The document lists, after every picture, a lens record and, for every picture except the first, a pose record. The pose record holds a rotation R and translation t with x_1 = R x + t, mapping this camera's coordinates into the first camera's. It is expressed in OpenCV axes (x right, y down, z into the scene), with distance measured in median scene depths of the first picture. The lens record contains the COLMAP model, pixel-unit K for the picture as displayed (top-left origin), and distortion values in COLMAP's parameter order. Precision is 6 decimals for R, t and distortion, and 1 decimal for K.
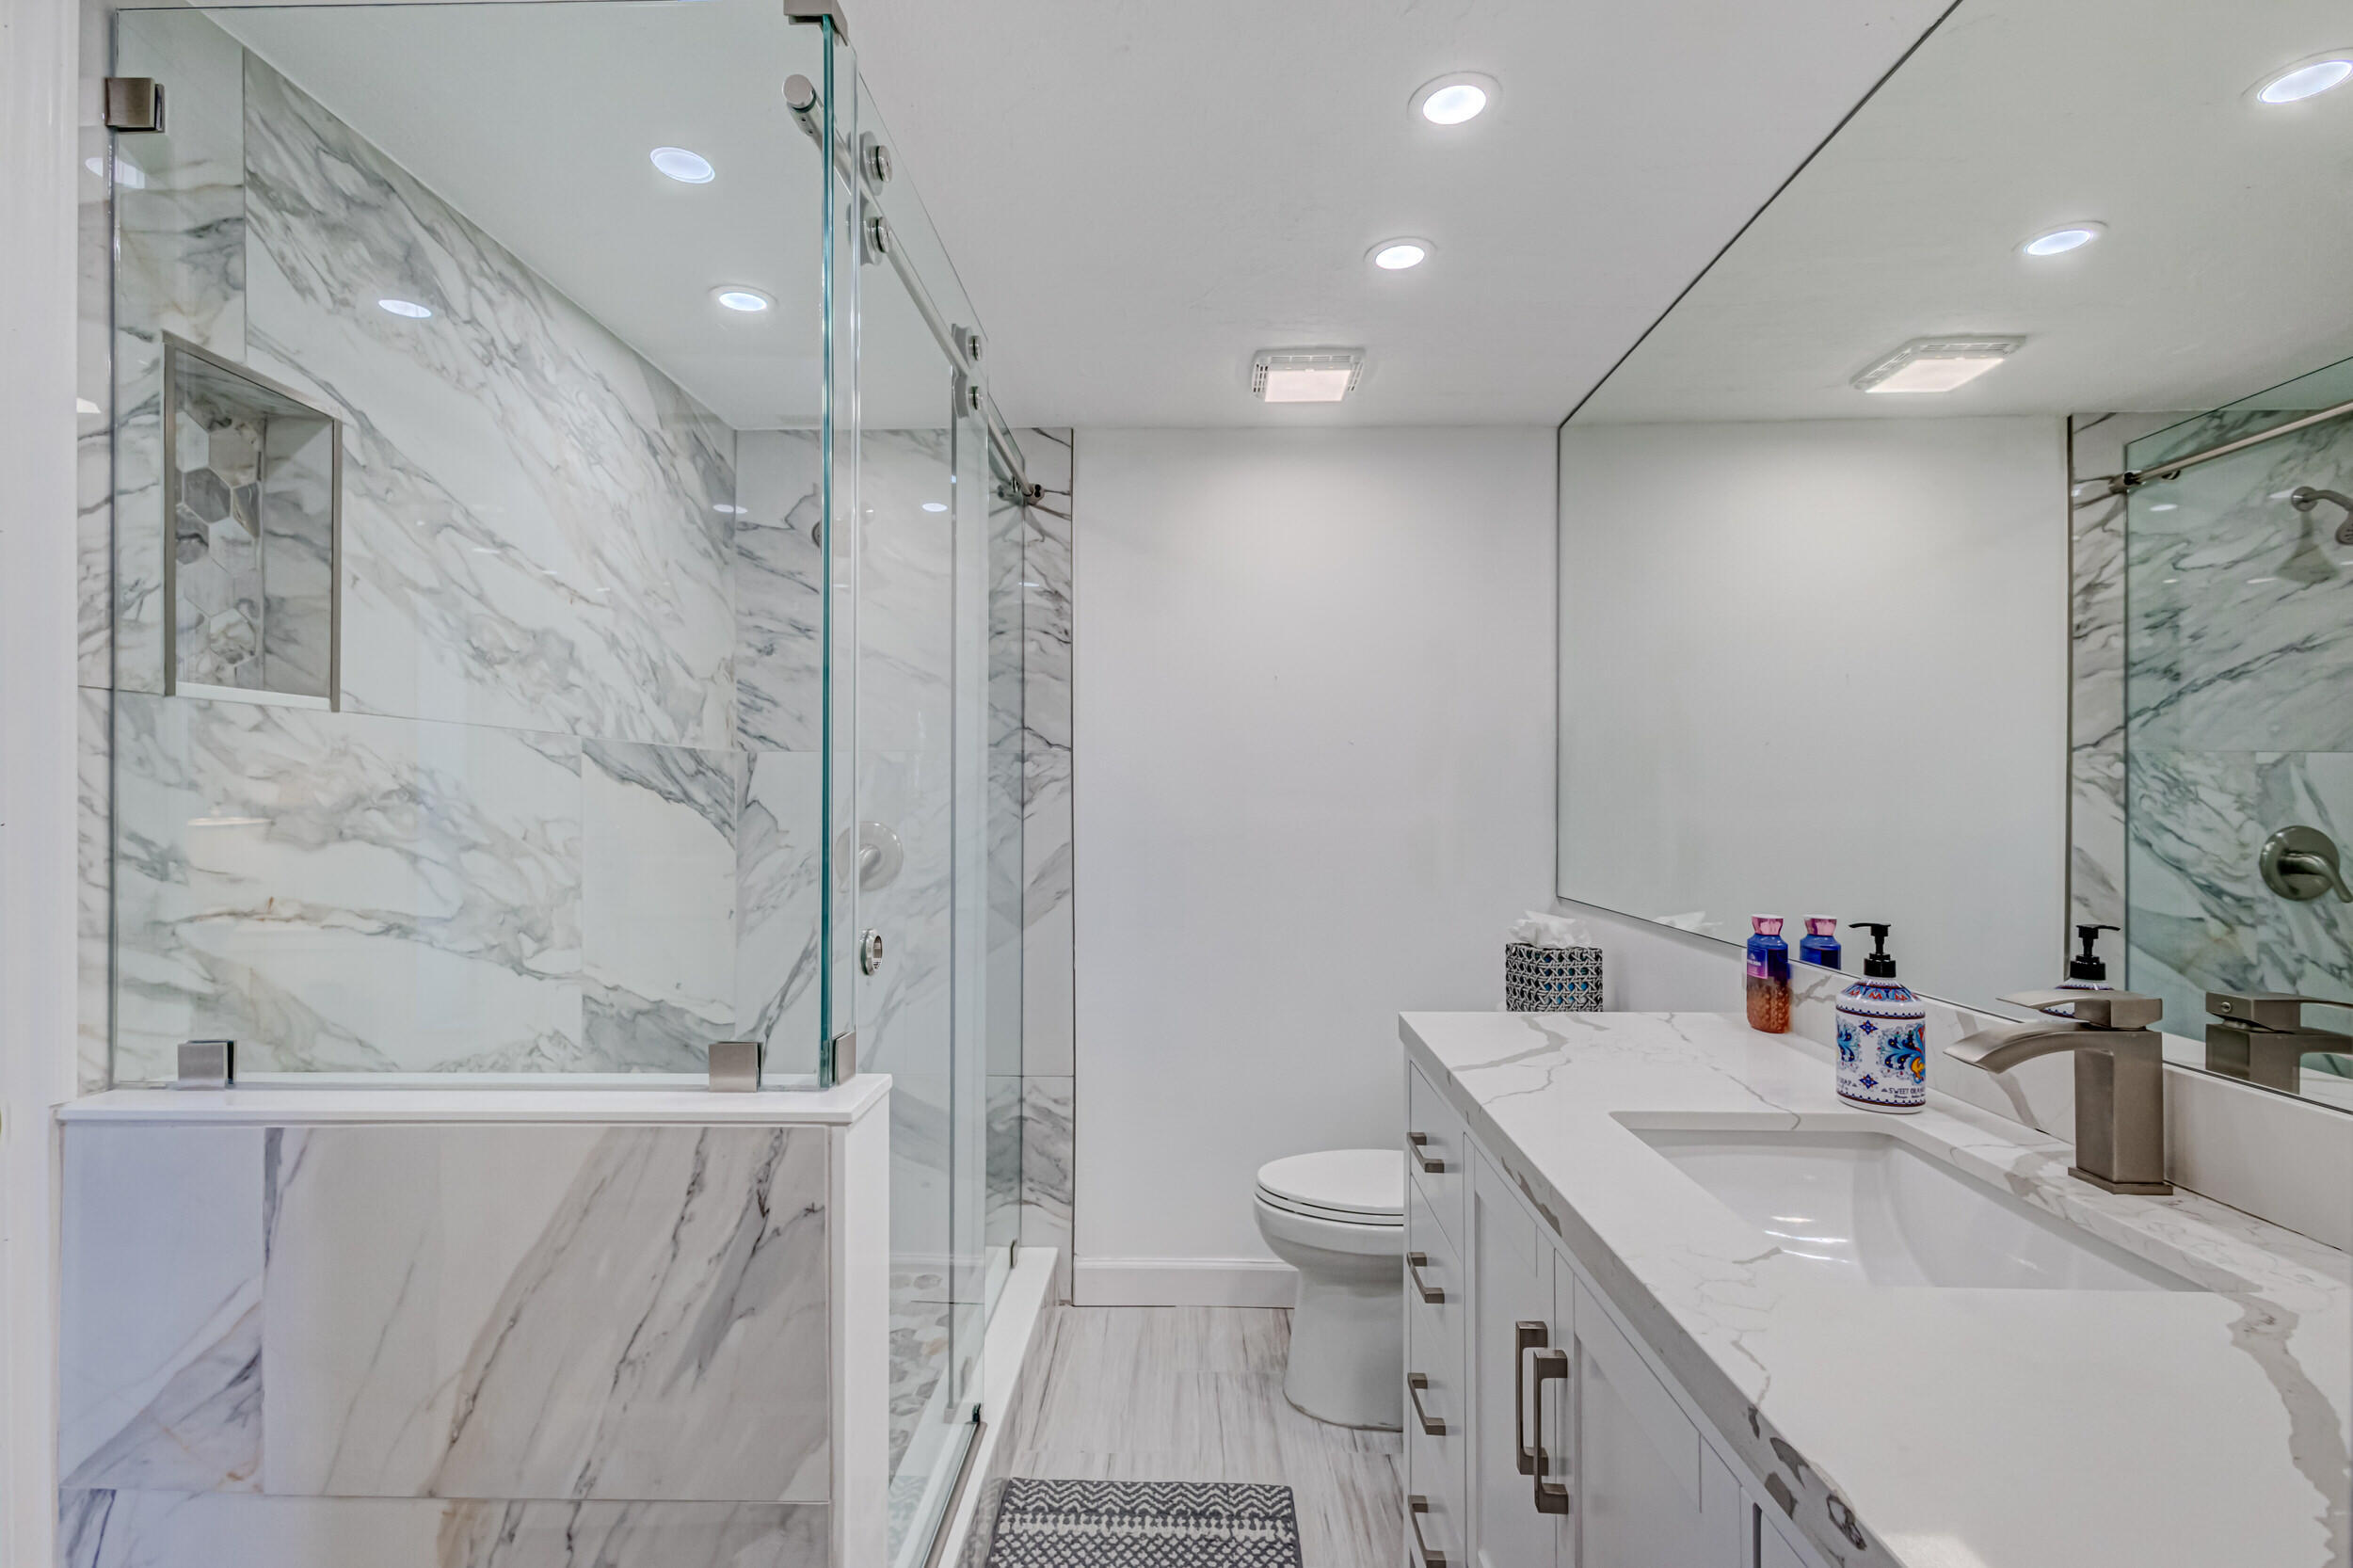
lens RADIAL K [[1102.3, 0, 1183.9], [0, 1102.3, 791.4], [0, 0, 1]] dist [0.005380, -0.000346]
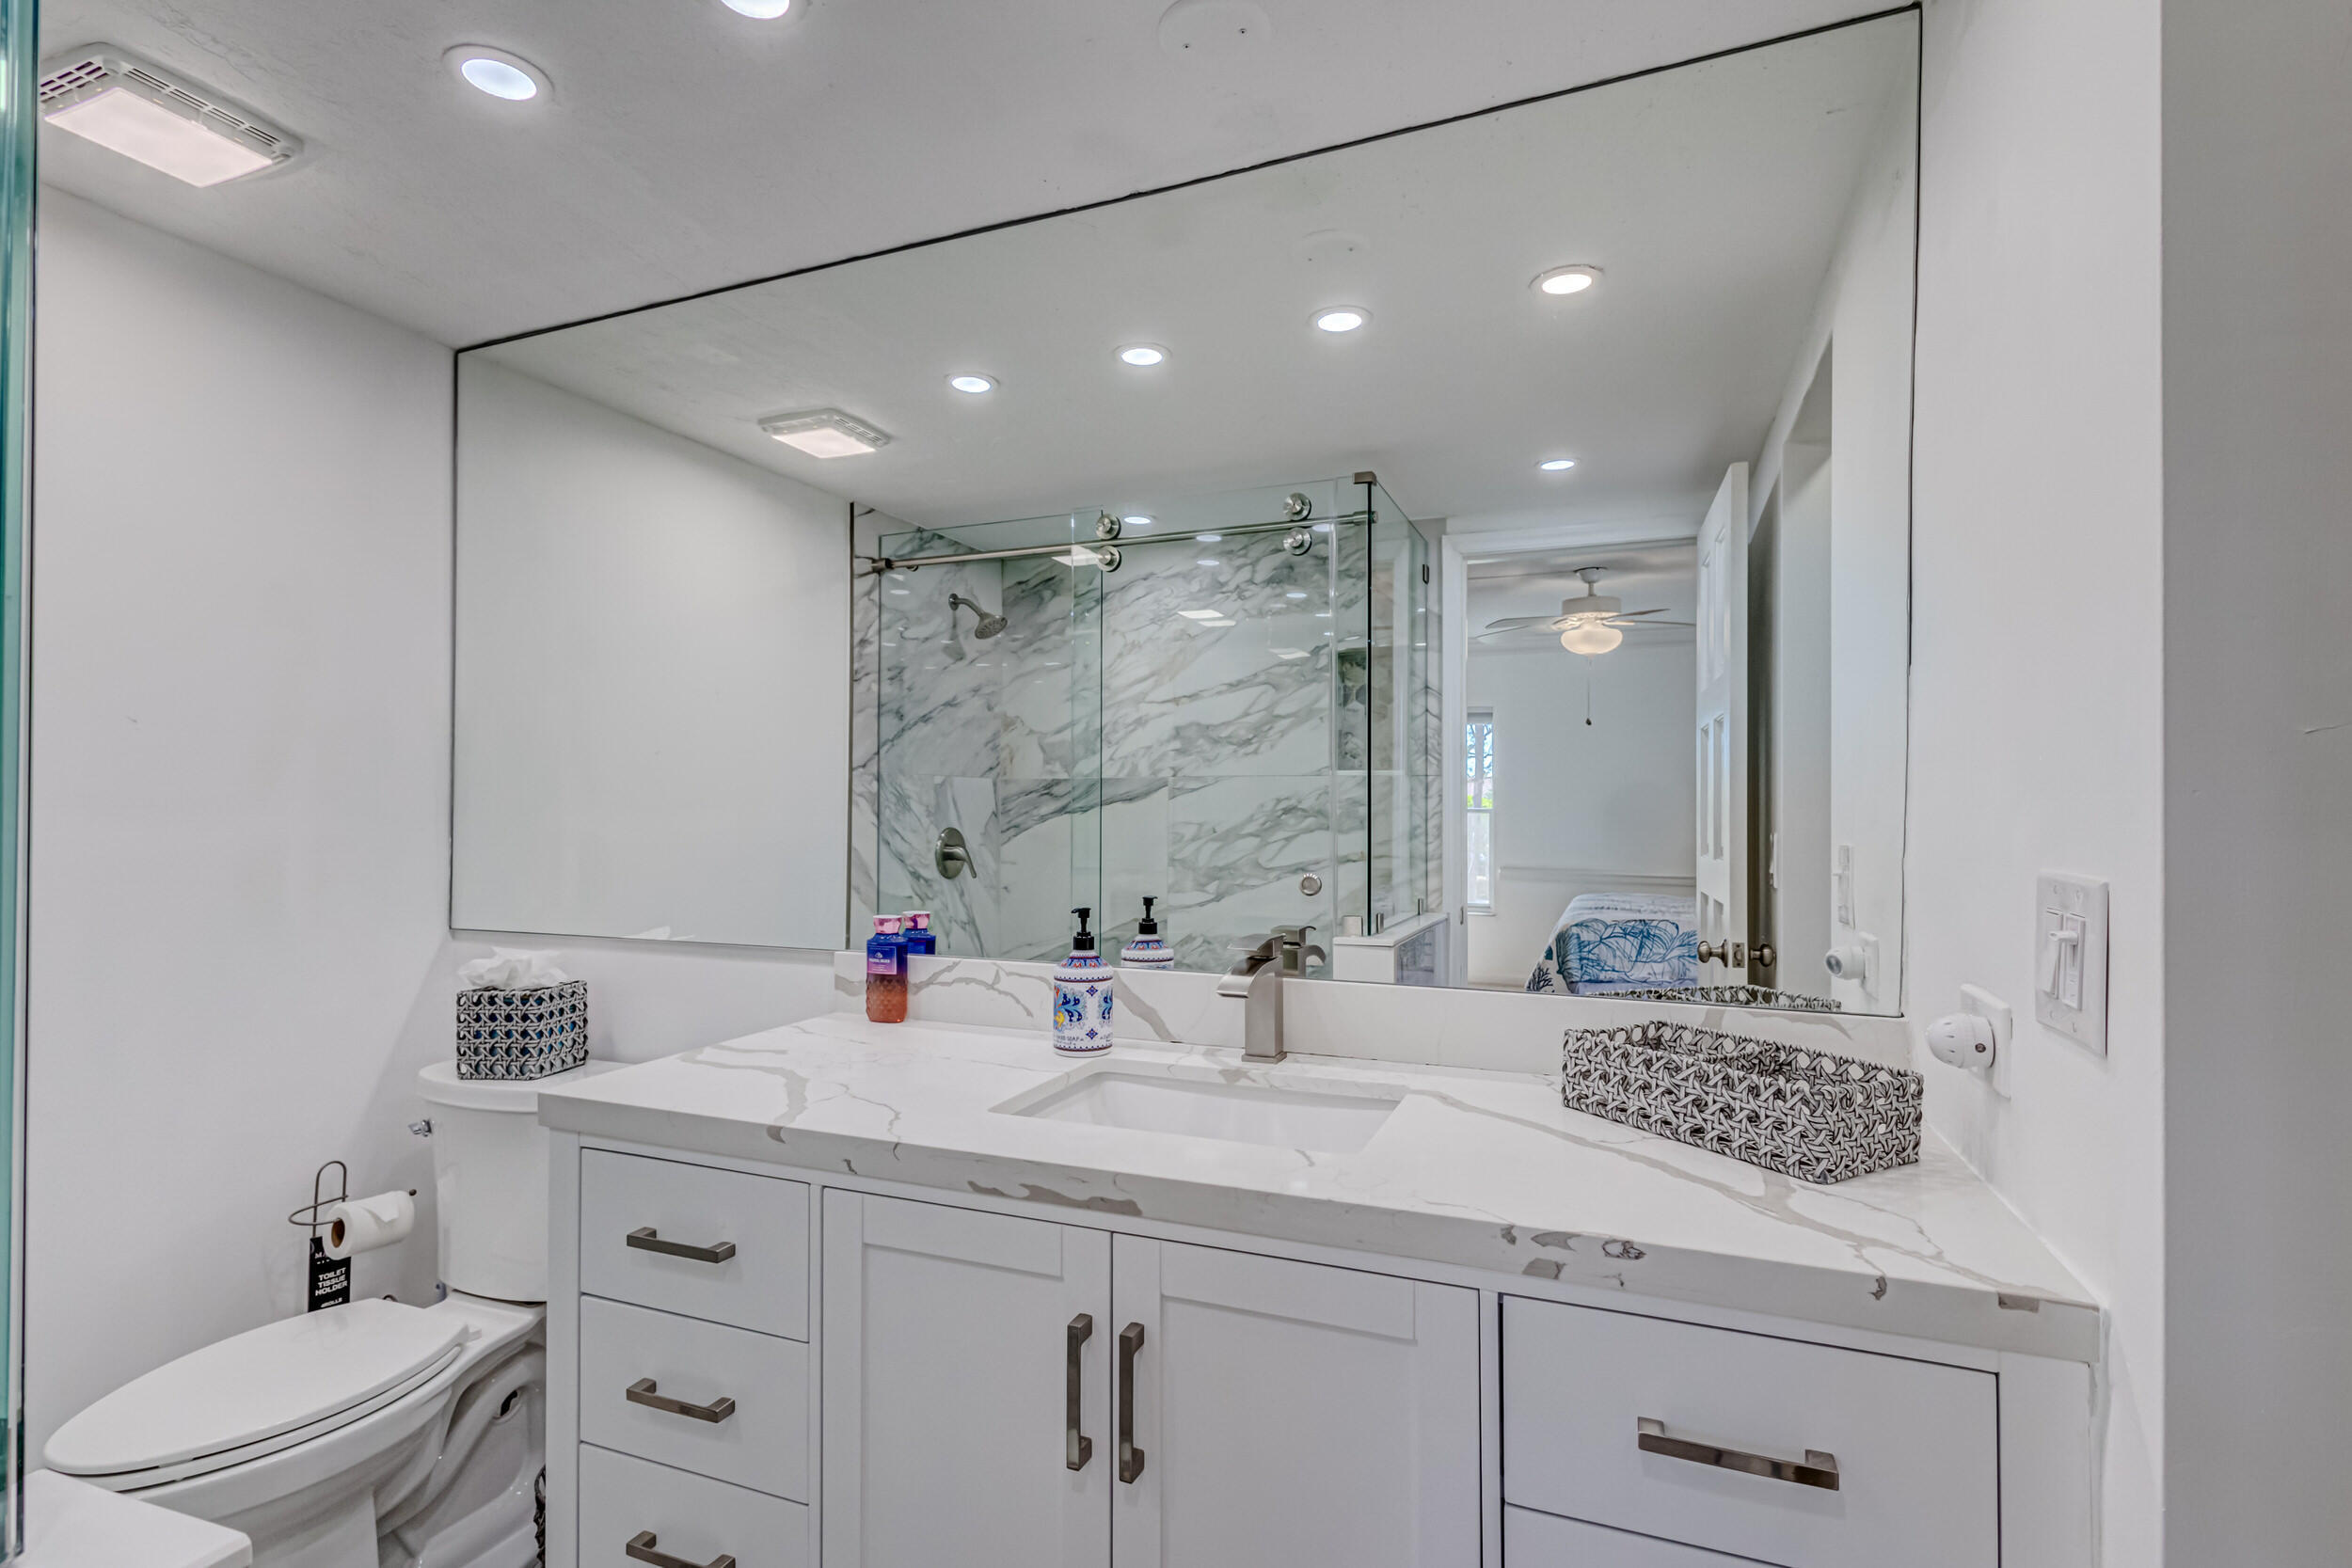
lens RADIAL K [[1101.8, 0, 1193.2], [0, 1101.8, 795.0], [0, 0, 1]] dist [0.005380, -0.000346]
pose [[0.342938, 0.012227, 0.939278, -0.235865], [-0.007434, 0.999919, -0.010302, 0.001400], [-0.939329, -0.003450, 0.343001, 0.209995]]
